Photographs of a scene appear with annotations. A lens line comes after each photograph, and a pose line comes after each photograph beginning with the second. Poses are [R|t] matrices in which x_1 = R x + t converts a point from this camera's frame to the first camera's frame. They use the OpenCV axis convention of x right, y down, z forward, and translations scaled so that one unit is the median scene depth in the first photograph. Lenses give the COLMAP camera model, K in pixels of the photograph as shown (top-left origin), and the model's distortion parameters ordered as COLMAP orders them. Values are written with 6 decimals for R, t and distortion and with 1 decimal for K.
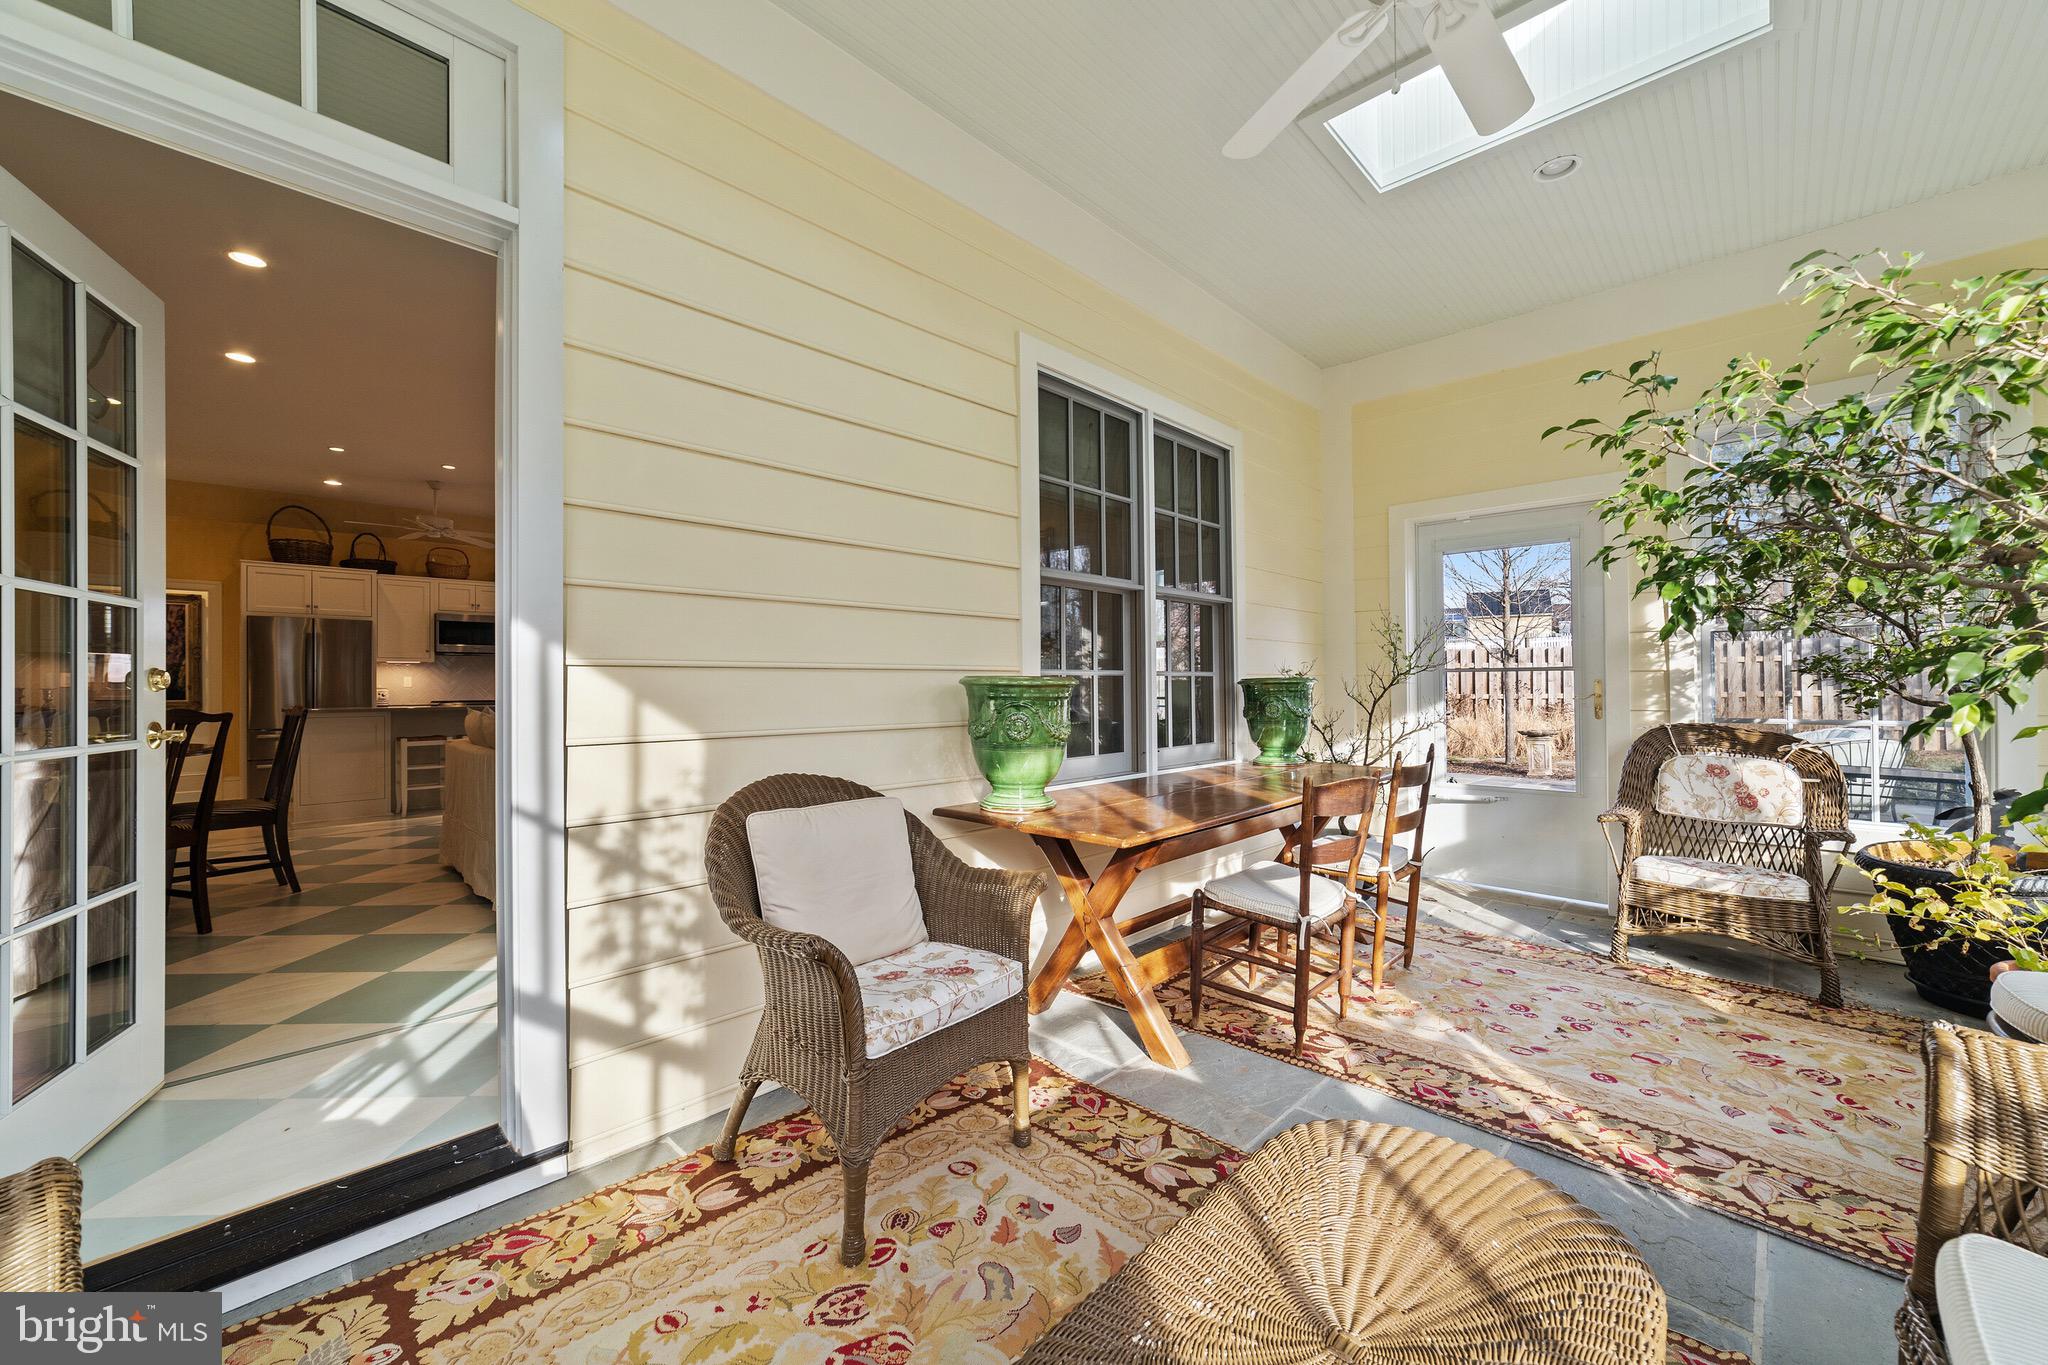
lens RADIAL K [[801.2, 0, 1032.9], [0, 801.2, 687.8], [0, 0, 1]] dist [-0.001374, 0.000028]
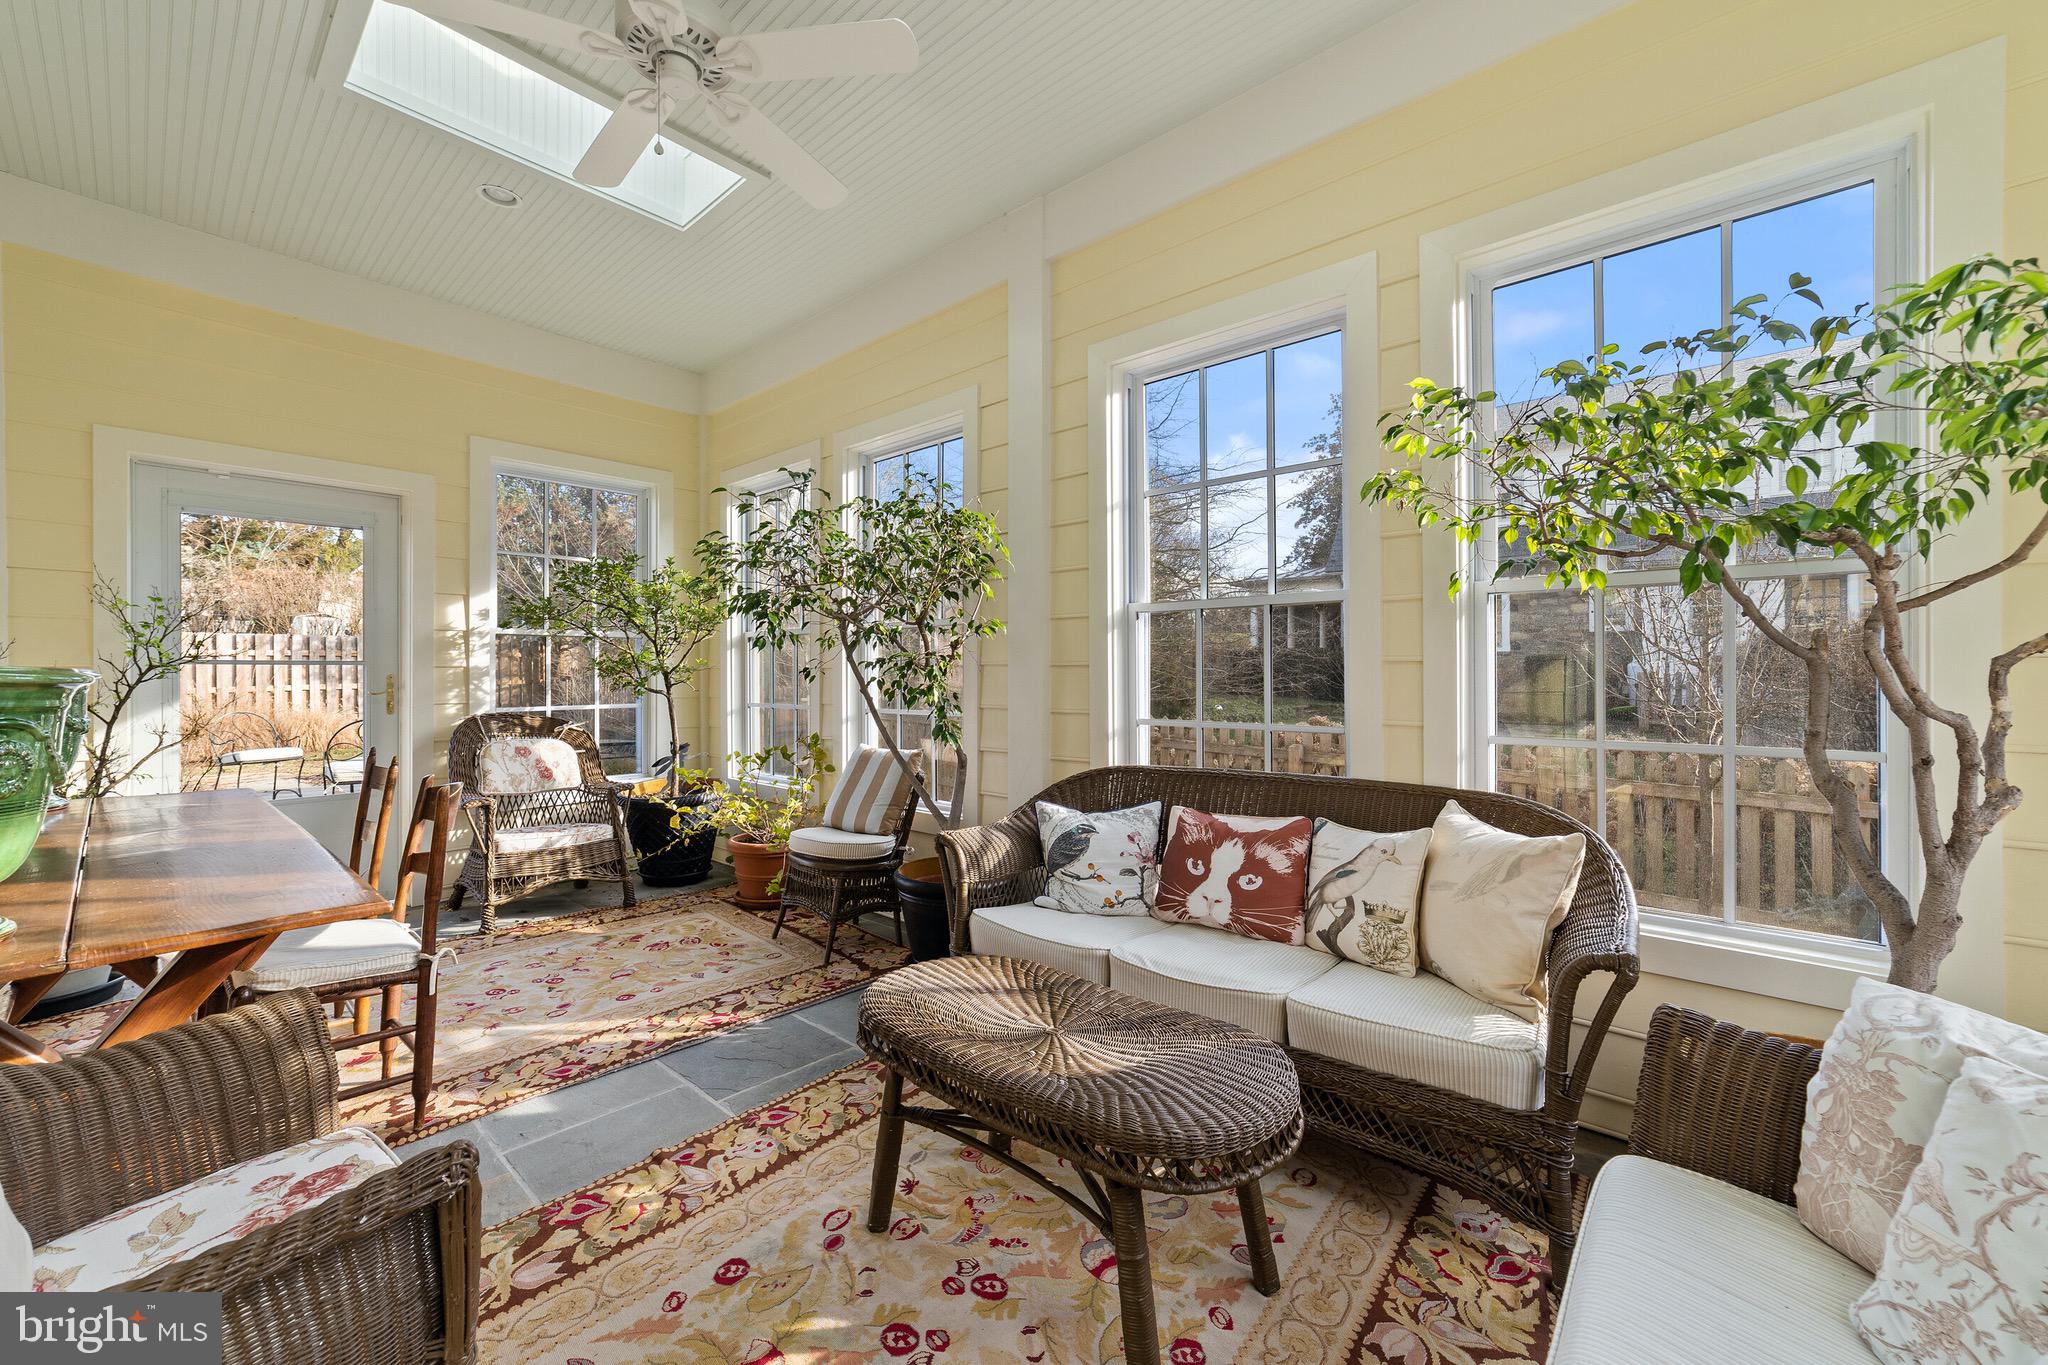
lens RADIAL K [[801.2, 0, 1032.9], [0, 801.2, 687.8], [0, 0, 1]] dist [-0.001374, 0.000028]
pose [[-0.027306, -0.012386, 0.999550, -0.472517], [0.008270, 0.999886, 0.012616, -0.000479], [-0.999593, 0.008610, -0.027201, 0.355967]]
